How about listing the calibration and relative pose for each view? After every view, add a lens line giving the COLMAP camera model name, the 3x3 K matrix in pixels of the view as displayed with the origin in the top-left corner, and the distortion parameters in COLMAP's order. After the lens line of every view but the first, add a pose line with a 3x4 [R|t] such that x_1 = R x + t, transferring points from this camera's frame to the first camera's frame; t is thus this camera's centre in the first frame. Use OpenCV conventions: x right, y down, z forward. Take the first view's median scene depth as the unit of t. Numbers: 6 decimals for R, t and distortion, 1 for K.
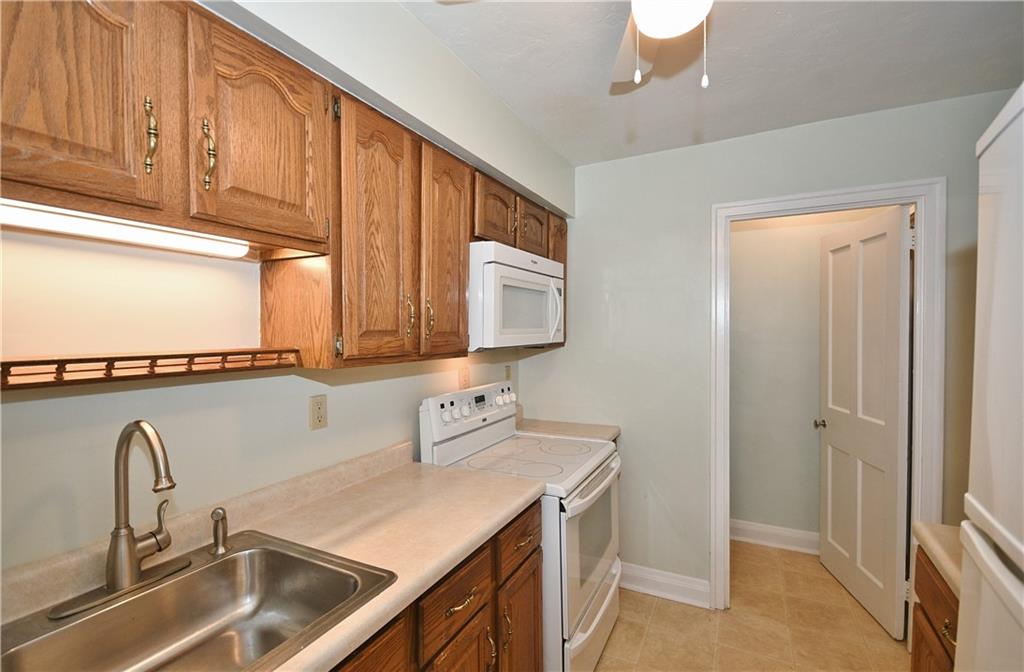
lens RADIAL K [[472.3, 0, 511.9], [0, 472.3, 338.0], [0, 0, 1]] dist [0.000810, 0.000101]
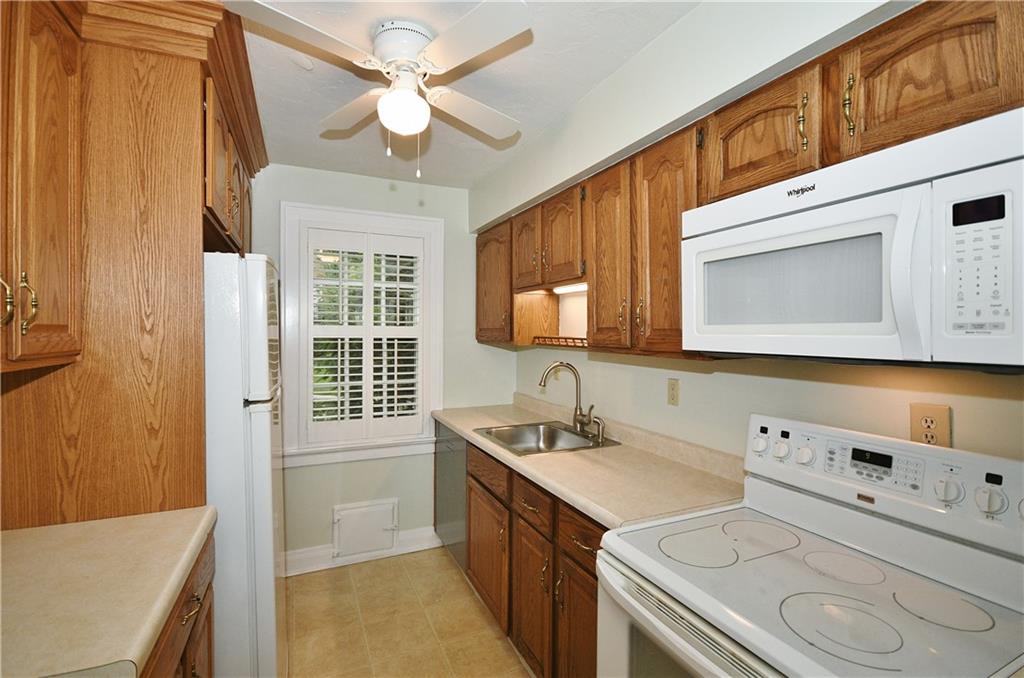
lens RADIAL K [[467.5, 0, 512.4], [0, 467.5, 329.7], [0, 0, 1]] dist [-0.010586, -0.003533]
pose [[-0.628252, 0.003728, -0.778001, 0.910618], [-0.011755, 0.999829, 0.014283, -0.024865], [0.777922, 0.018119, -0.628100, 1.577617]]
